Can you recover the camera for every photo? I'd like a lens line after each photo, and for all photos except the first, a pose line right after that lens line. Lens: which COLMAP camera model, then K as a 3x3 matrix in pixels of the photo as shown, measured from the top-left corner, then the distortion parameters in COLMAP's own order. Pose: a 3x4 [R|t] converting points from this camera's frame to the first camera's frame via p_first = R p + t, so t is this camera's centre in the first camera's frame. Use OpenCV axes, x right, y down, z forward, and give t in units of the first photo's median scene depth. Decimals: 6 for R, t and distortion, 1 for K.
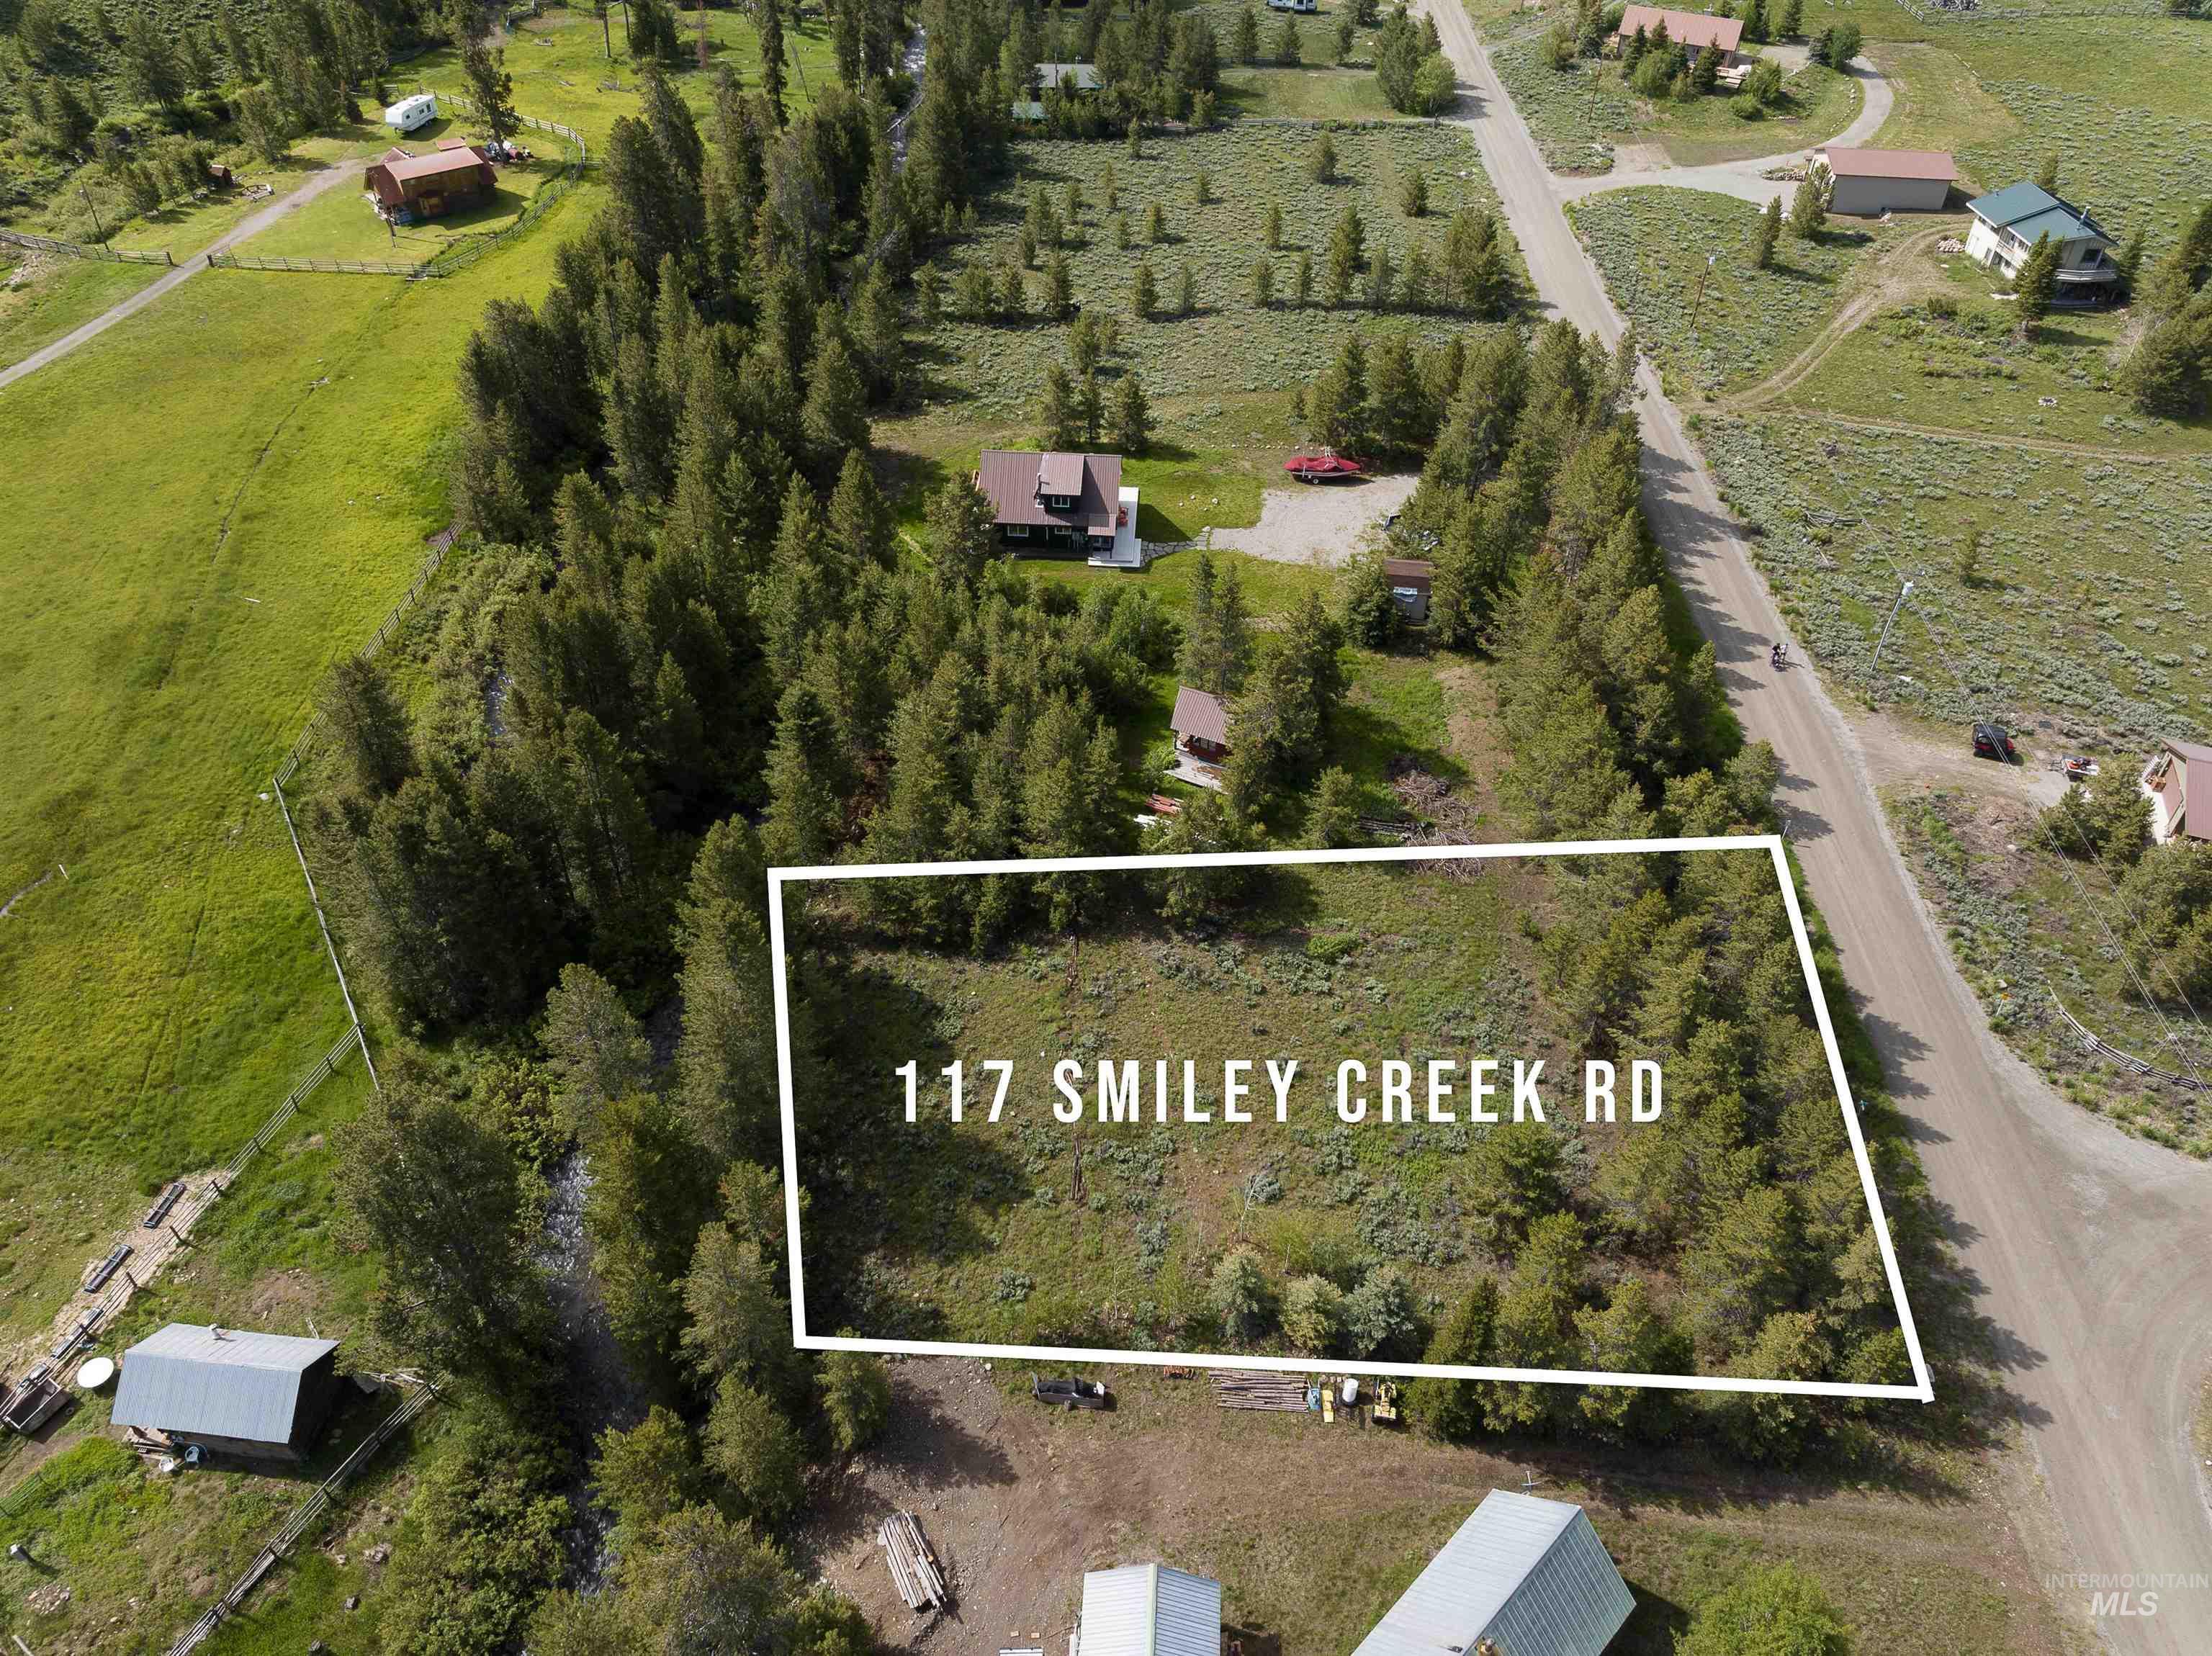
lens RADIAL K [[1547.5, 0, 1115.1], [0, 1547.5, 824.4], [0, 0, 1]] dist [-0.040681, 0.006886]
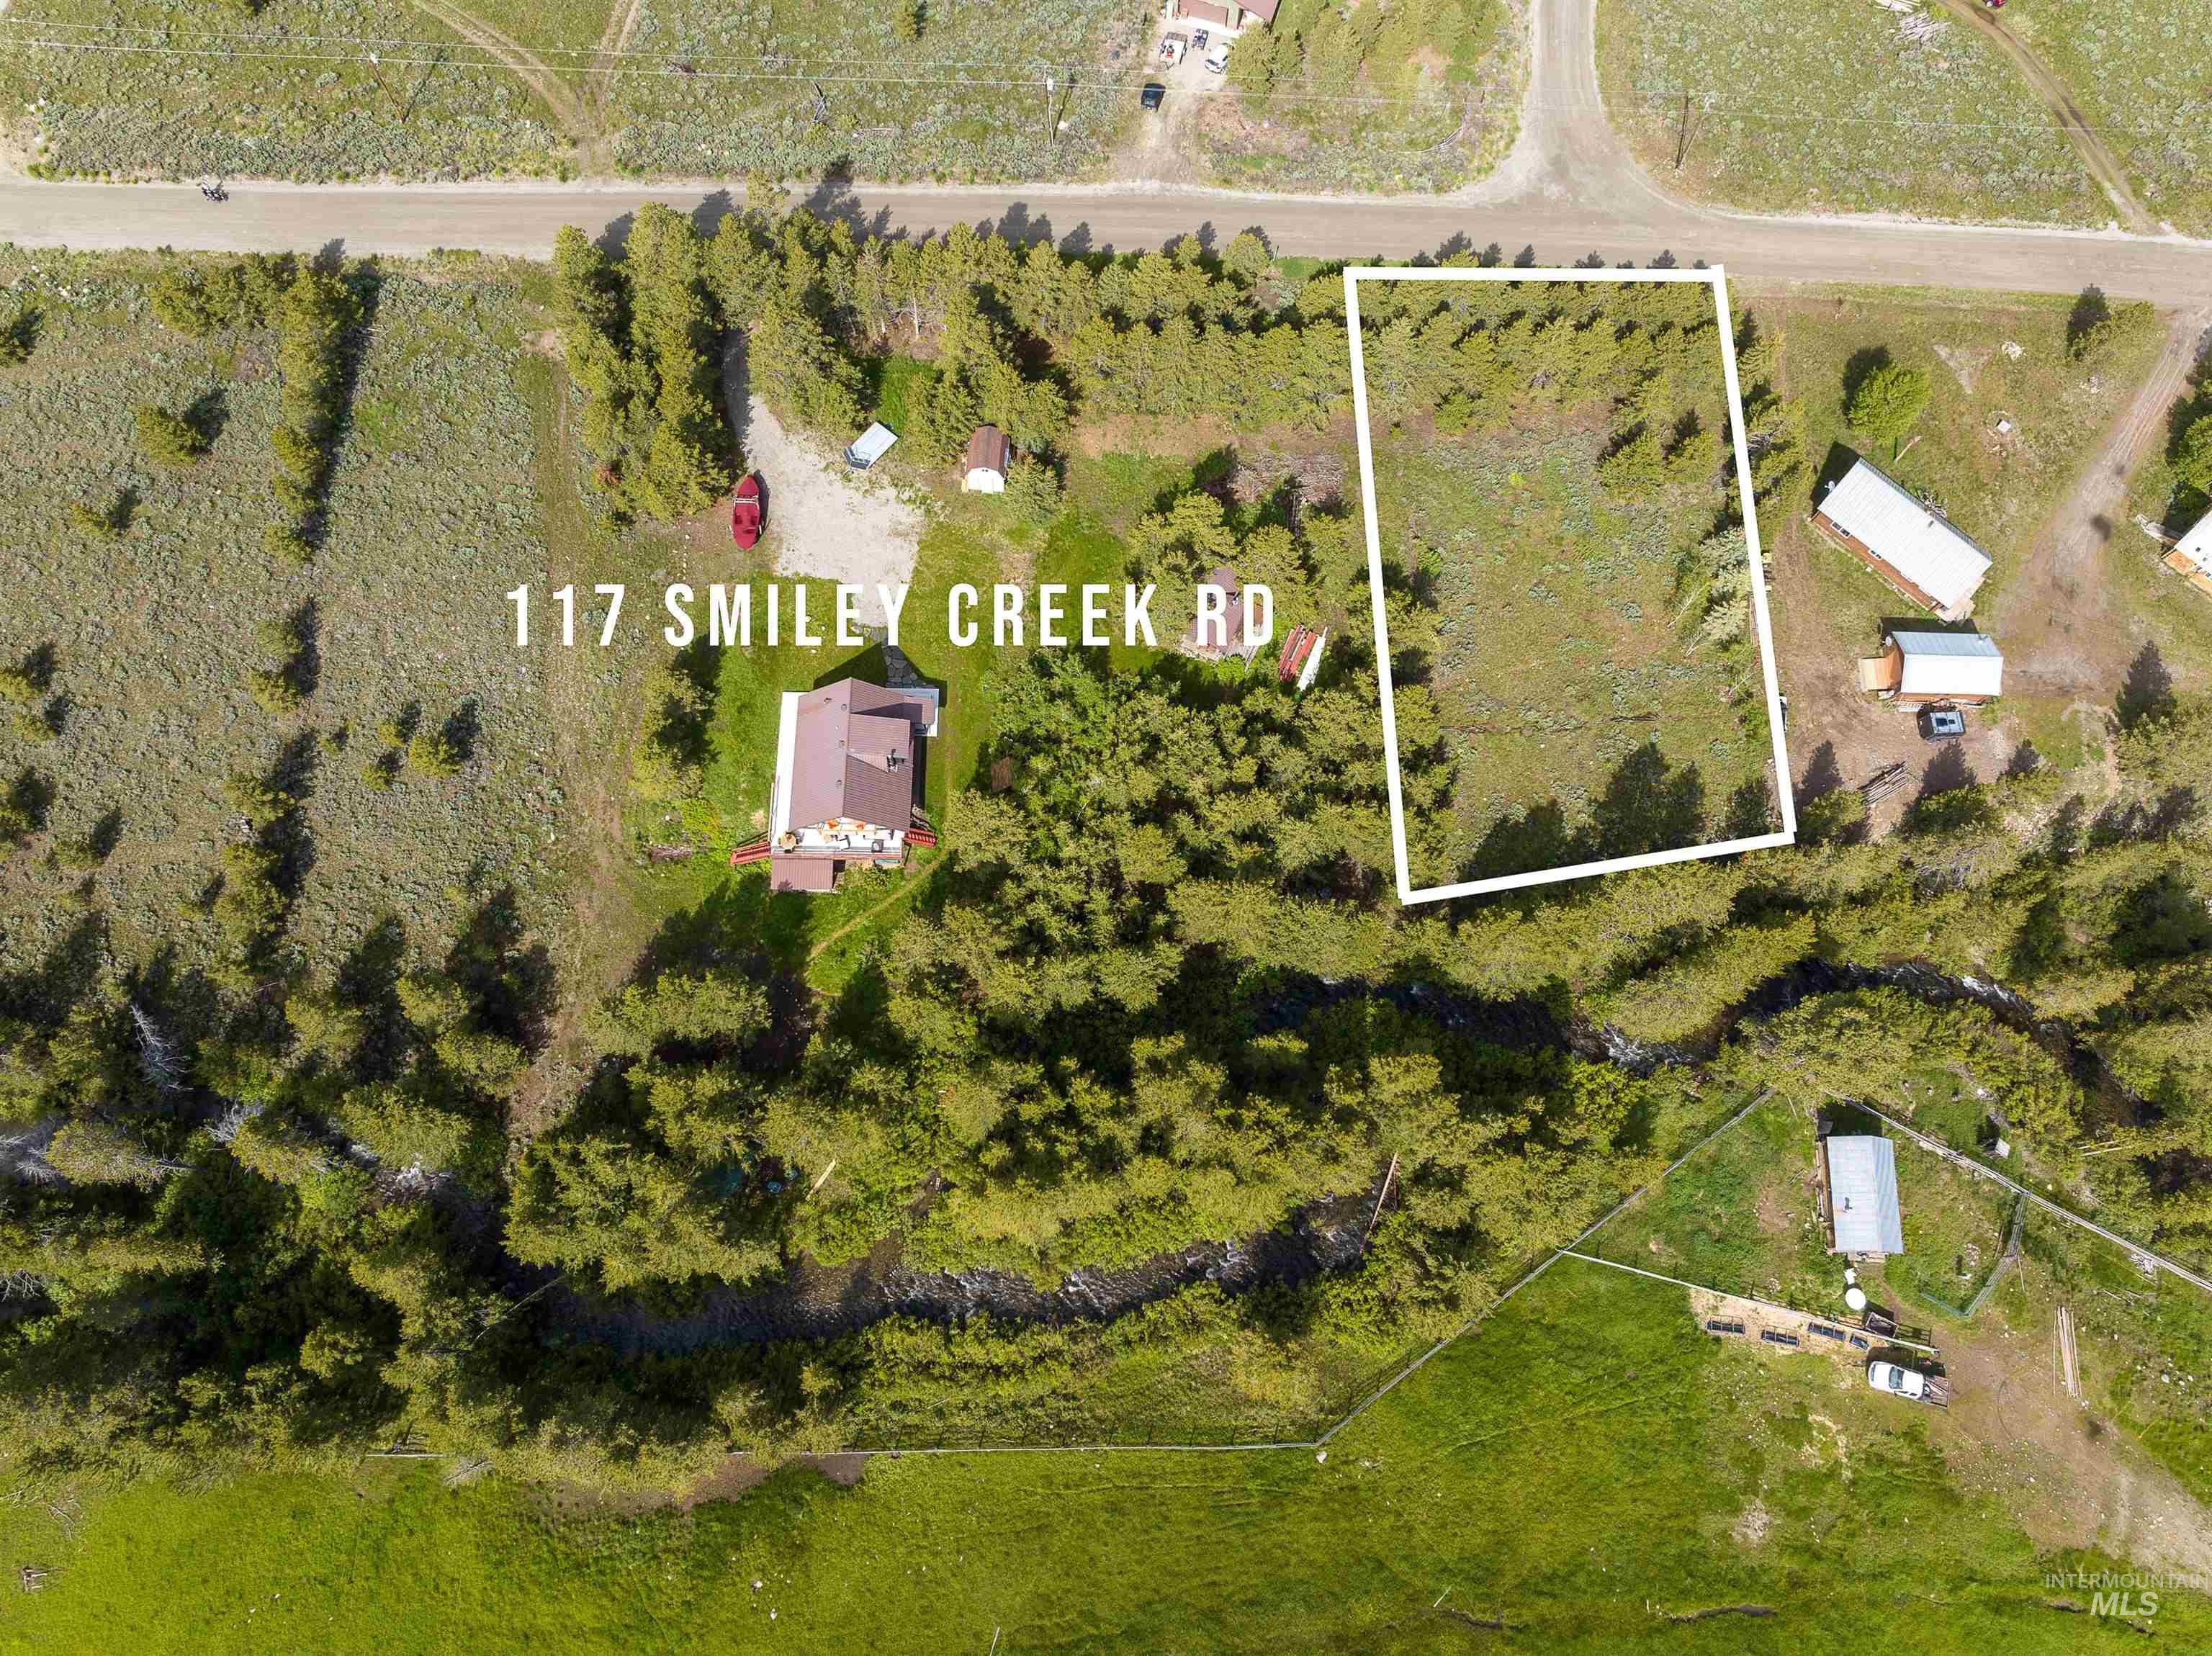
lens RADIAL K [[1550.1, 0, 1117.2], [0, 1550.1, 826.5], [0, 0, 1]] dist [-0.036123, 0.000226]
pose [[-0.045456, -0.957990, 0.283177, -0.452110], [0.626508, 0.193454, 0.755025, -1.046191], [-0.778088, 0.211733, 0.591395, 0.400565]]
